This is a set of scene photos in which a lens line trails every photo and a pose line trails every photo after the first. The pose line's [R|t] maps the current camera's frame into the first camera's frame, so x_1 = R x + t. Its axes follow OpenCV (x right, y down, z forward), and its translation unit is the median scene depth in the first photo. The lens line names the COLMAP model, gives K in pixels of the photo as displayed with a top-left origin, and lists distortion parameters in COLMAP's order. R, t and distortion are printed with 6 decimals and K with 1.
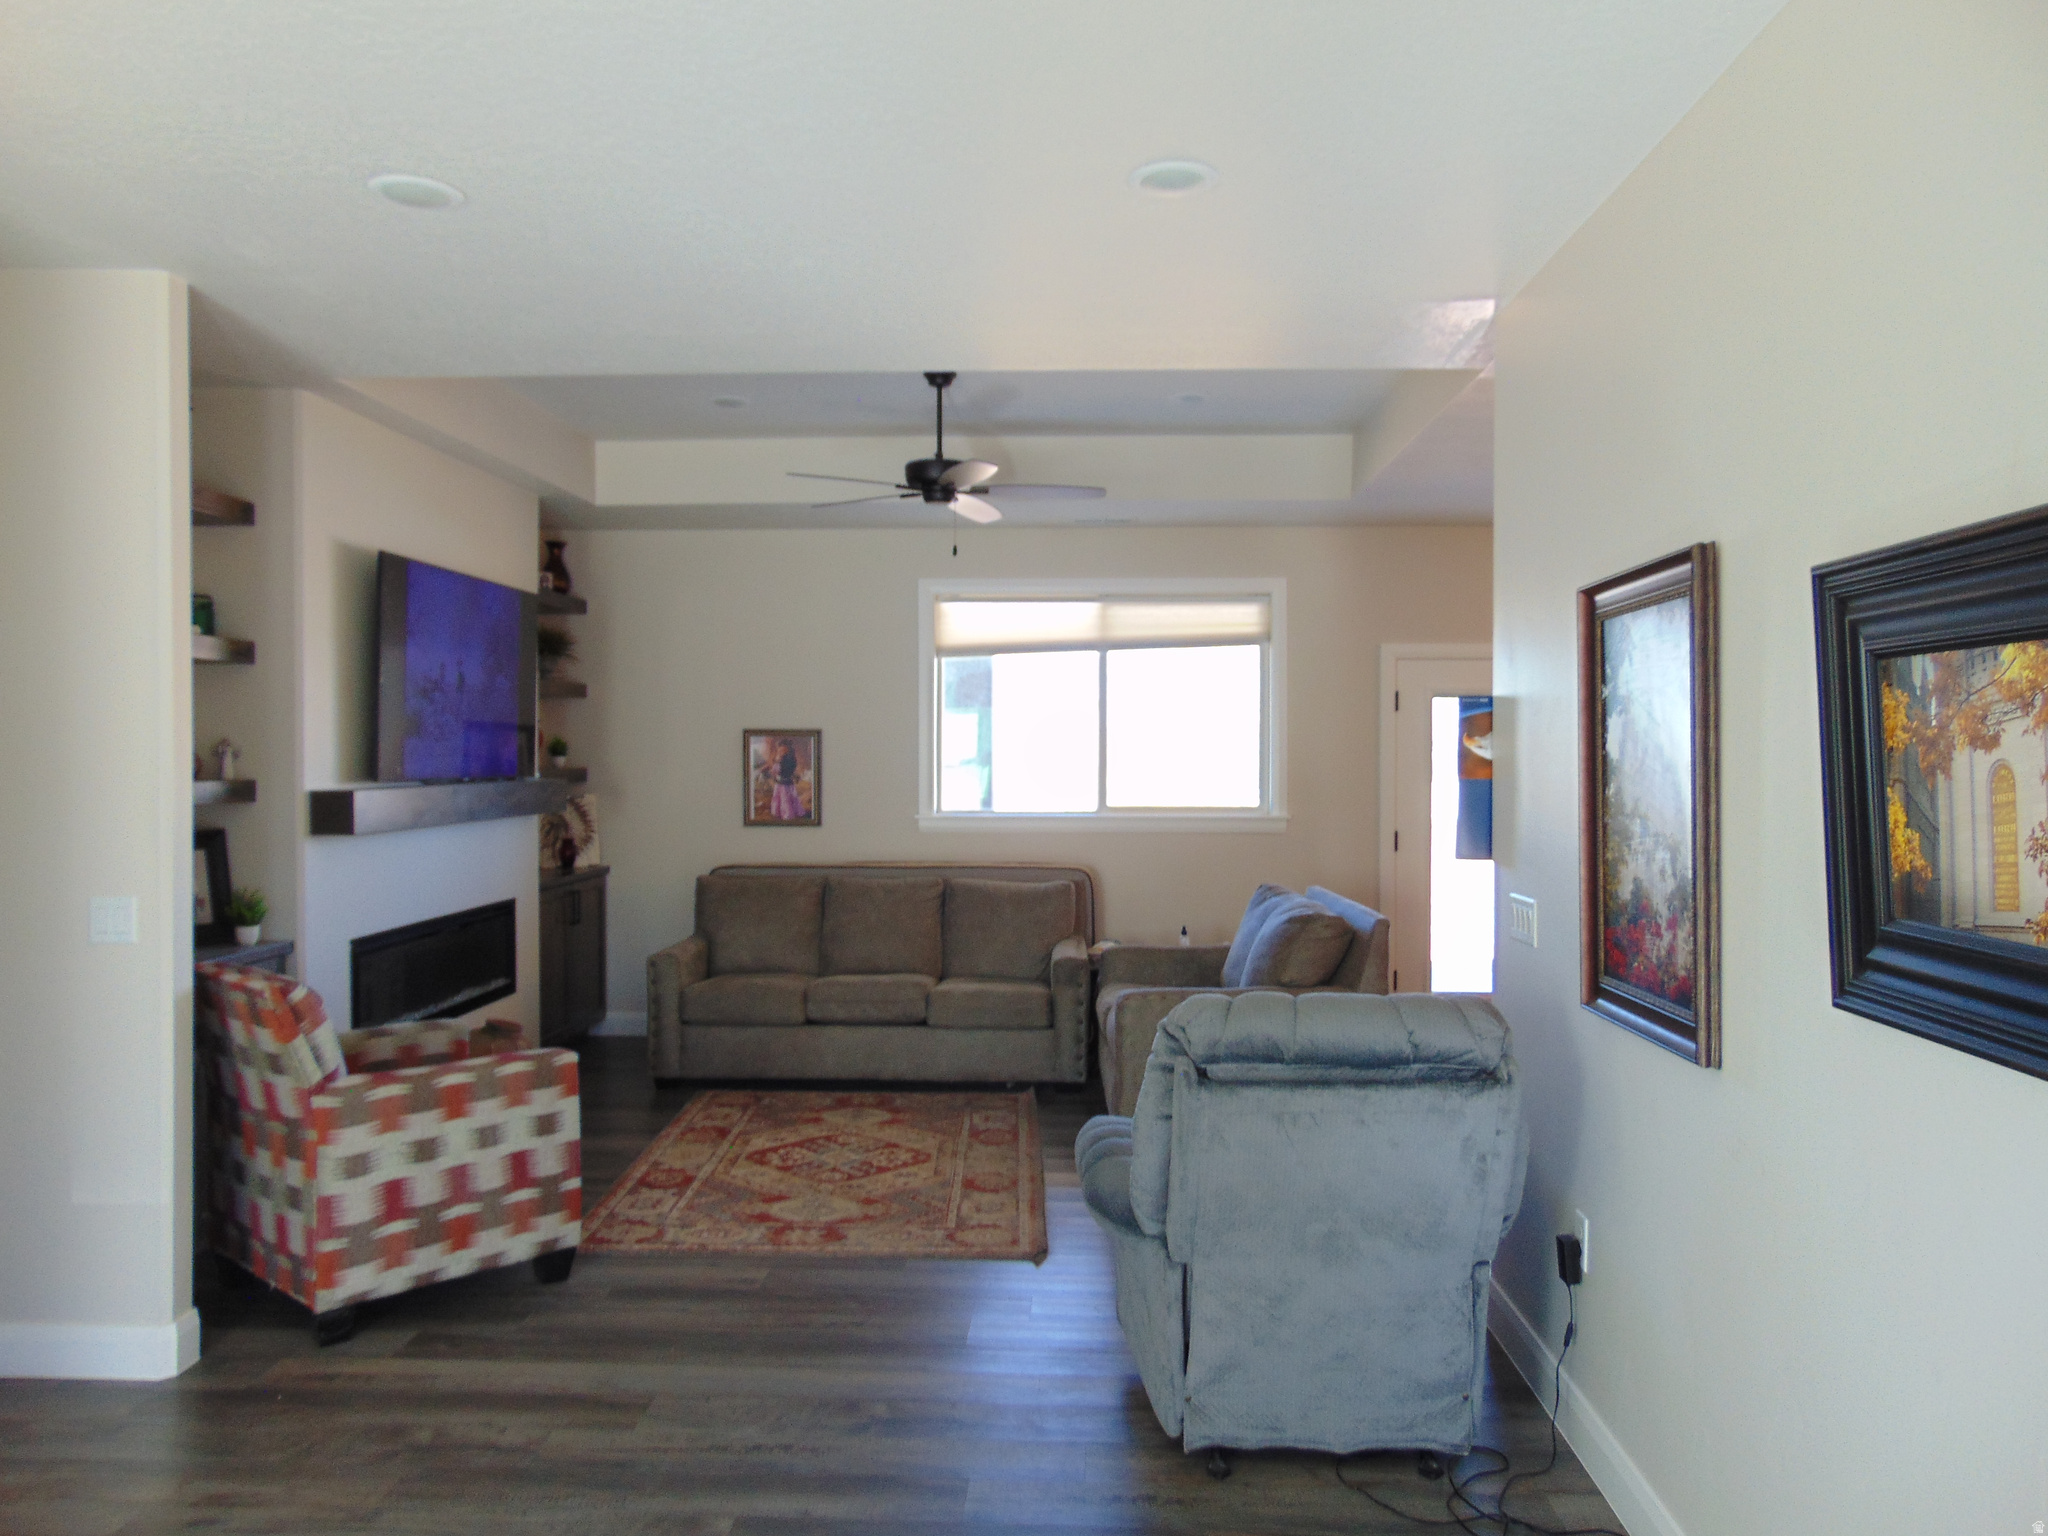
lens RADIAL K [[1529.0, 0, 1024.3], [0, 1529.0, 761.8], [0, 0, 1]] dist [0.003111, 0.007069]
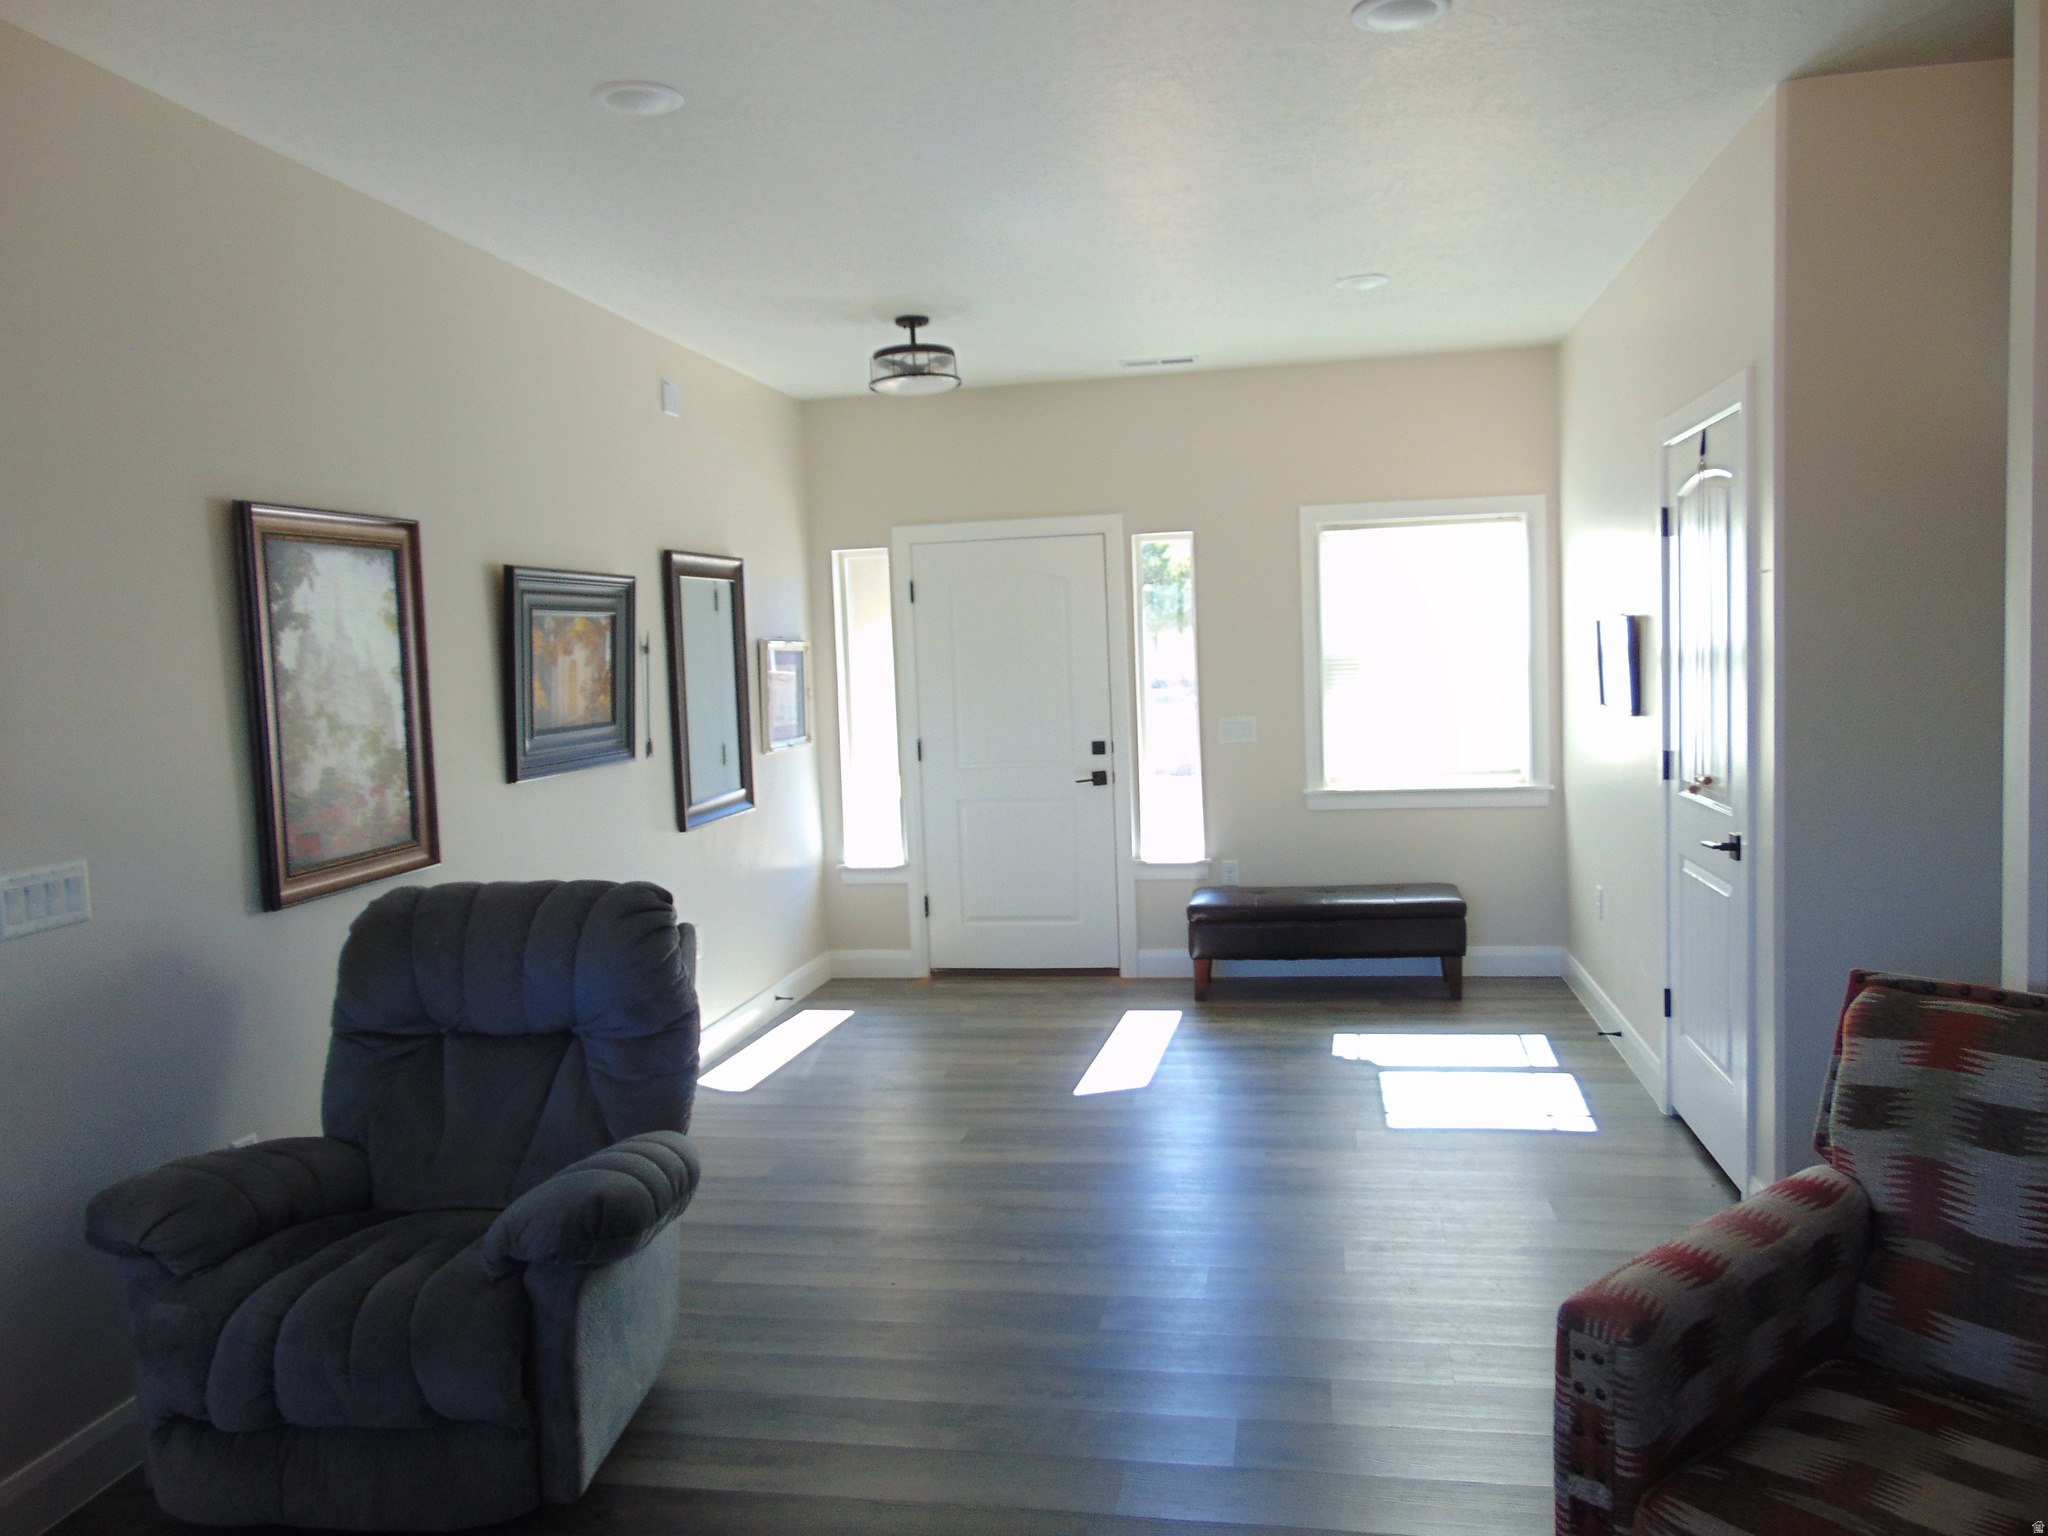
lens RADIAL K [[1529.0, 0, 1024.9], [0, 1529.0, 763.2], [0, 0, 1]] dist [0.003111, 0.007069]
pose [[-0.990306, 0.028780, 0.135886, -0.319636], [0.039989, 0.995953, 0.080493, -0.002468], [-0.133019, 0.085146, -0.987449, 2.230945]]
